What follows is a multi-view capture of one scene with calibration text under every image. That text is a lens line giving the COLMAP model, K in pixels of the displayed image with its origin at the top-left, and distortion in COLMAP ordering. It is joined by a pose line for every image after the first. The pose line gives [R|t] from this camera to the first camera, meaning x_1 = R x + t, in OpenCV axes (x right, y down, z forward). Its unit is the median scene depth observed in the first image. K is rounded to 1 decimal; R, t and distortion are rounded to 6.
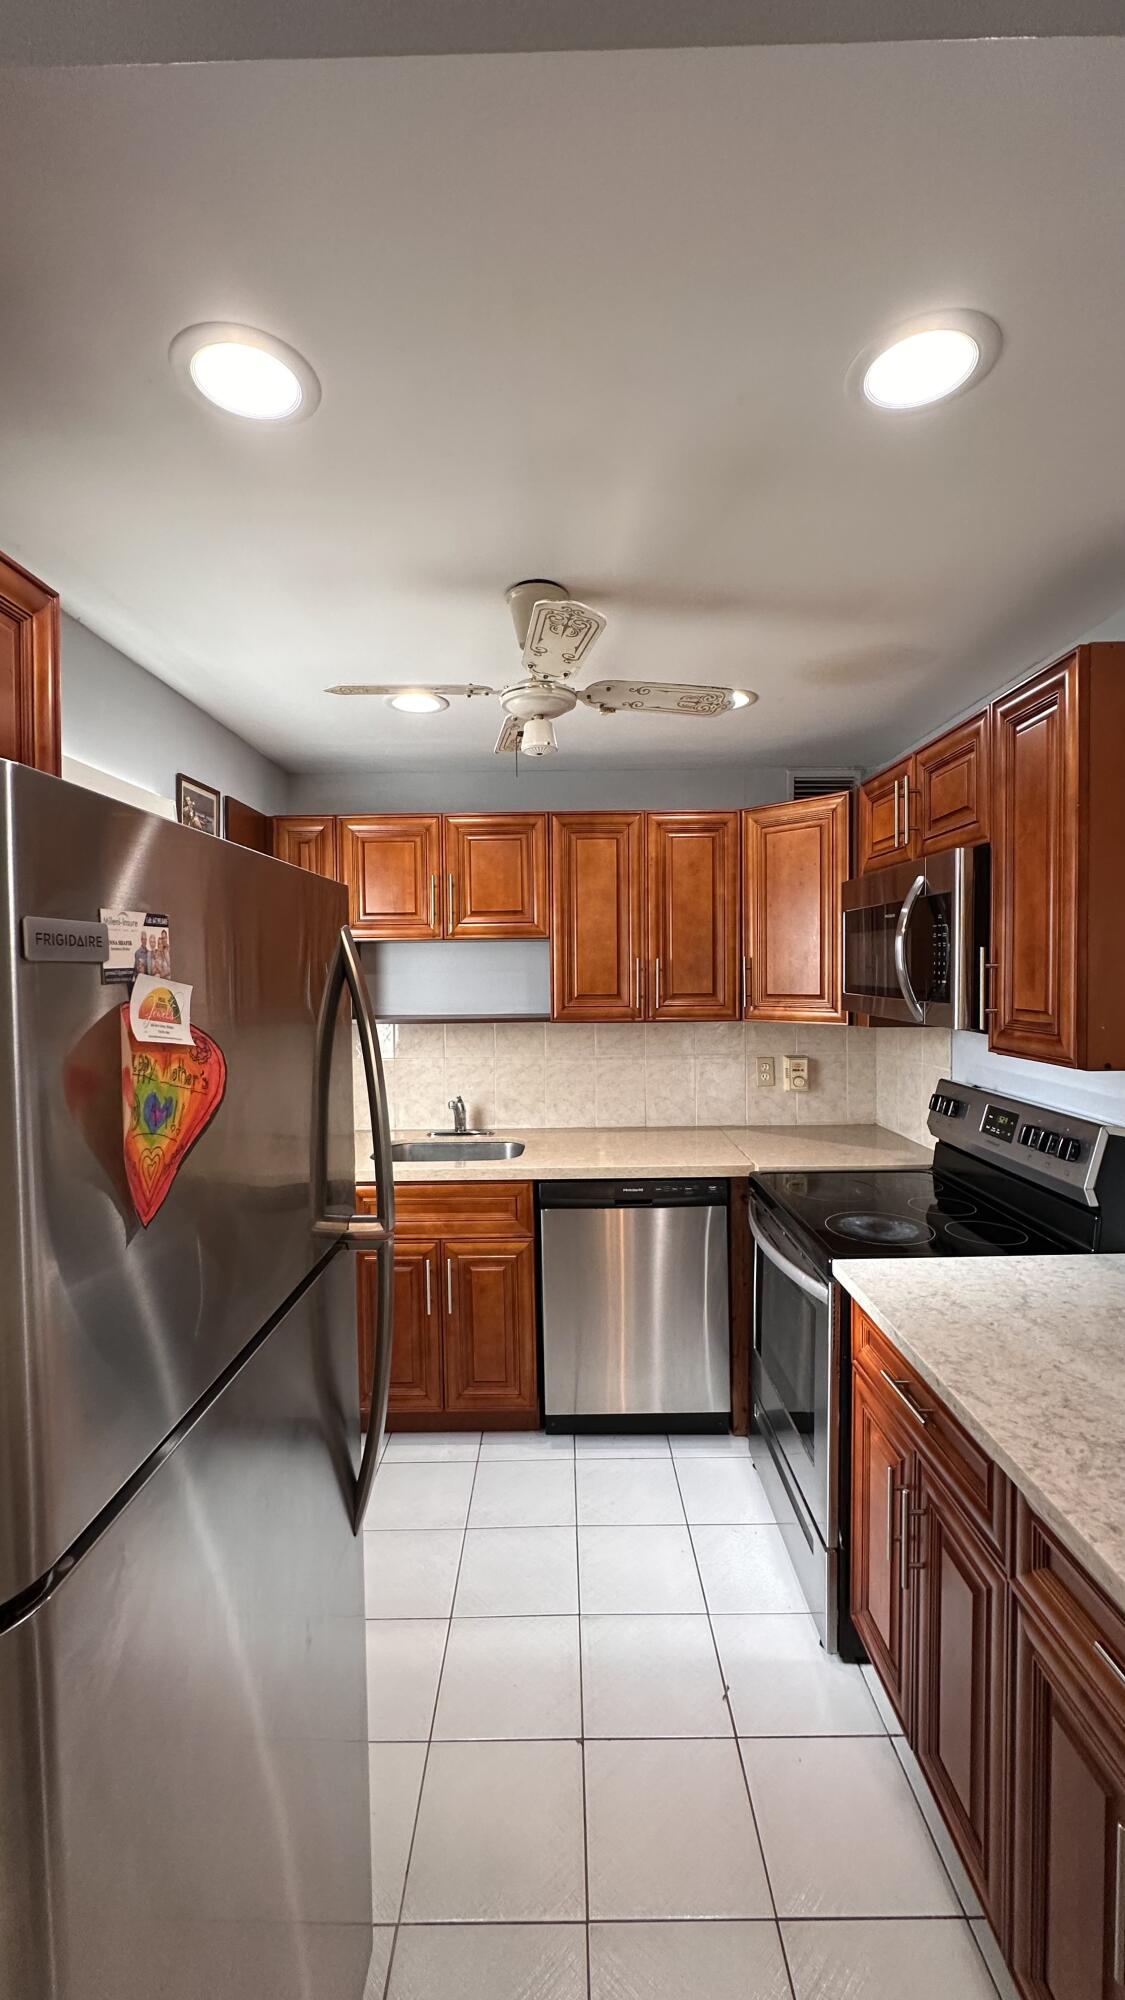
lens RADIAL K [[798.6, 0, 564.9], [0, 798.6, 998.5], [0, 0, 1]] dist [-0.001508, -0.000274]
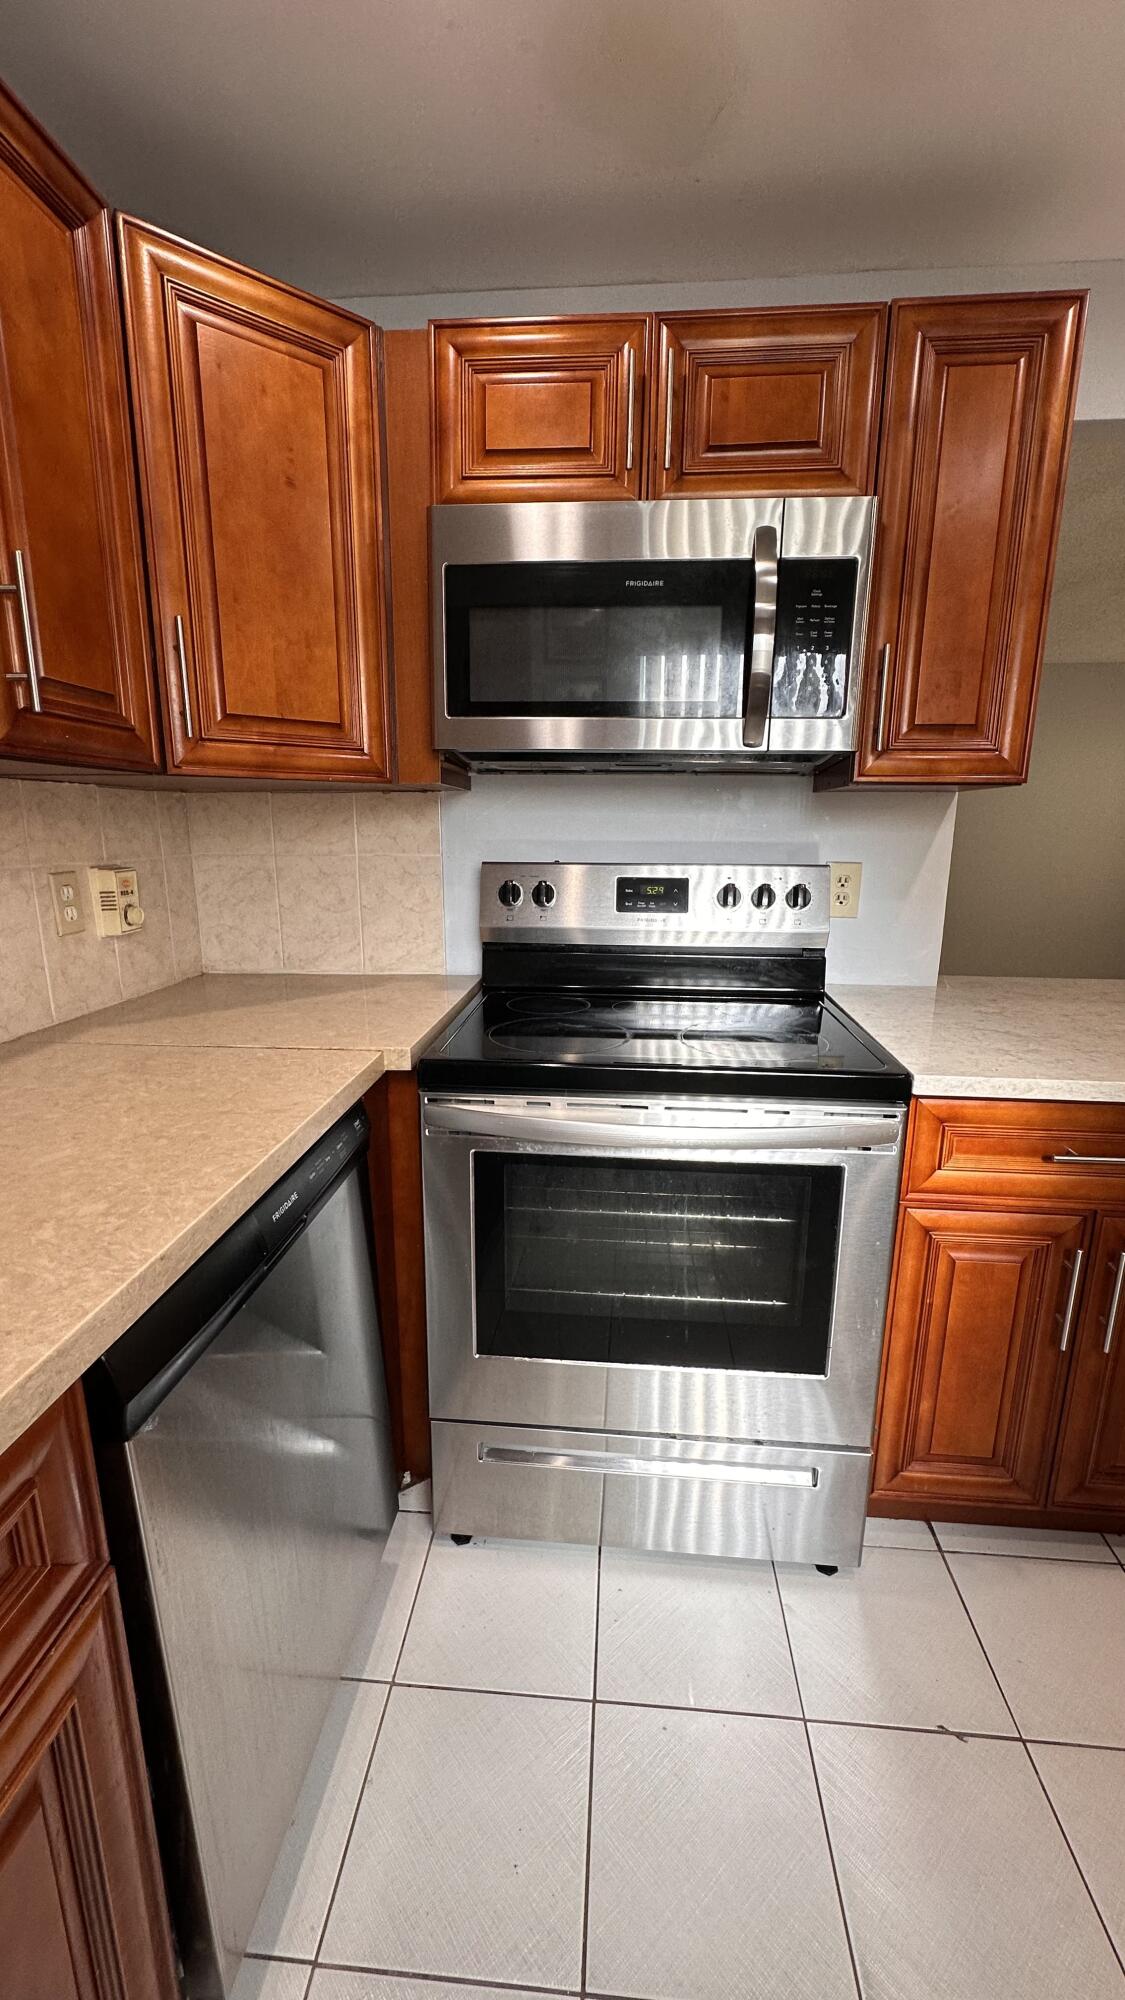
lens RADIAL K [[798.6, 0, 563.8], [0, 798.6, 994.0], [0, 0, 1]] dist [-0.001508, -0.000274]
pose [[0.086426, -0.204494, 0.975045, -0.469036], [0.029480, 0.978803, 0.202669, 0.141310], [-0.995822, 0.011229, 0.090623, 1.647723]]
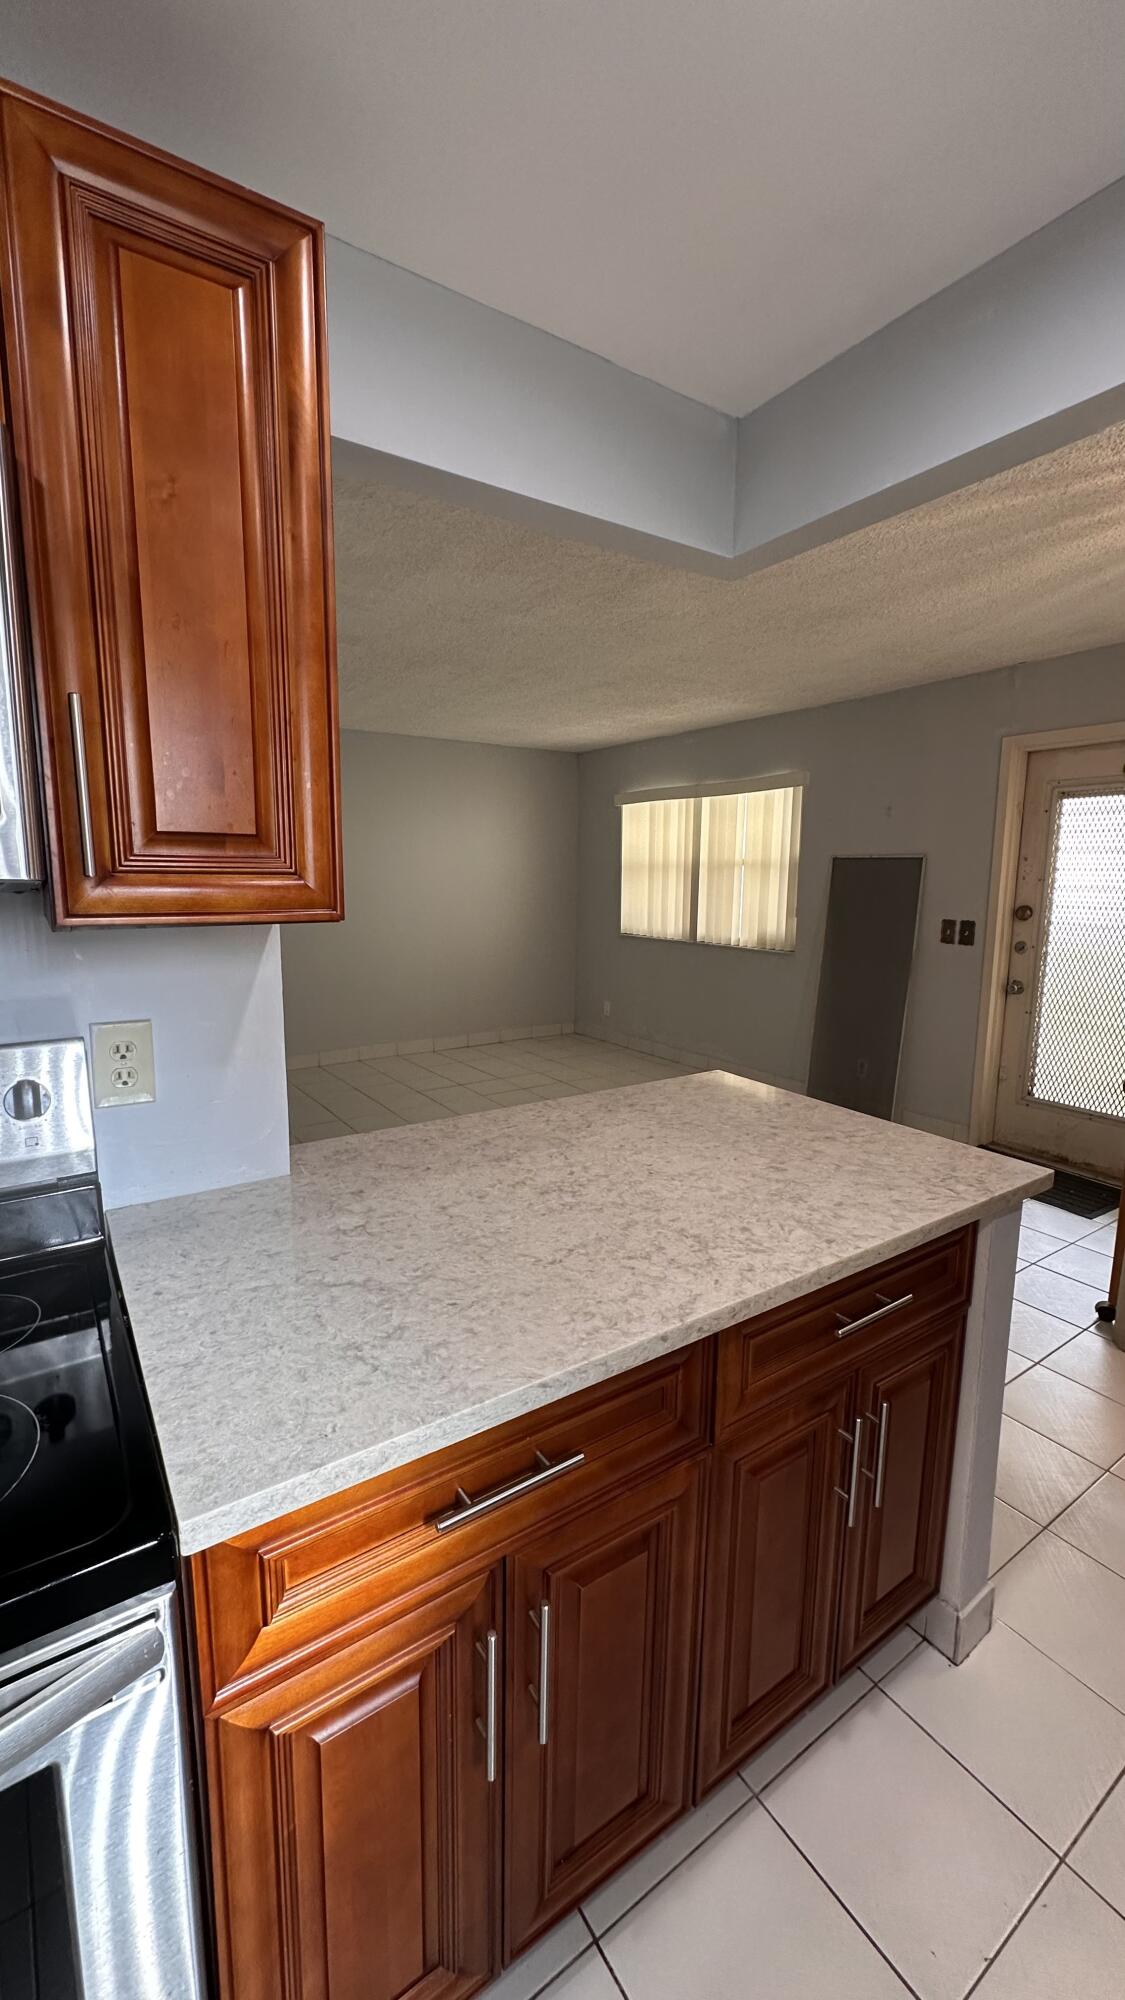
lens RADIAL K [[798.6, 0, 560.3], [0, 798.6, 1000.8], [0, 0, 1]] dist [-0.001508, -0.000274]
pose [[-0.562455, -0.125224, 0.817290, -0.033119], [0.024177, 0.985551, 0.167643, 0.051215], [-0.826475, 0.114051, -0.551301, 1.368911]]
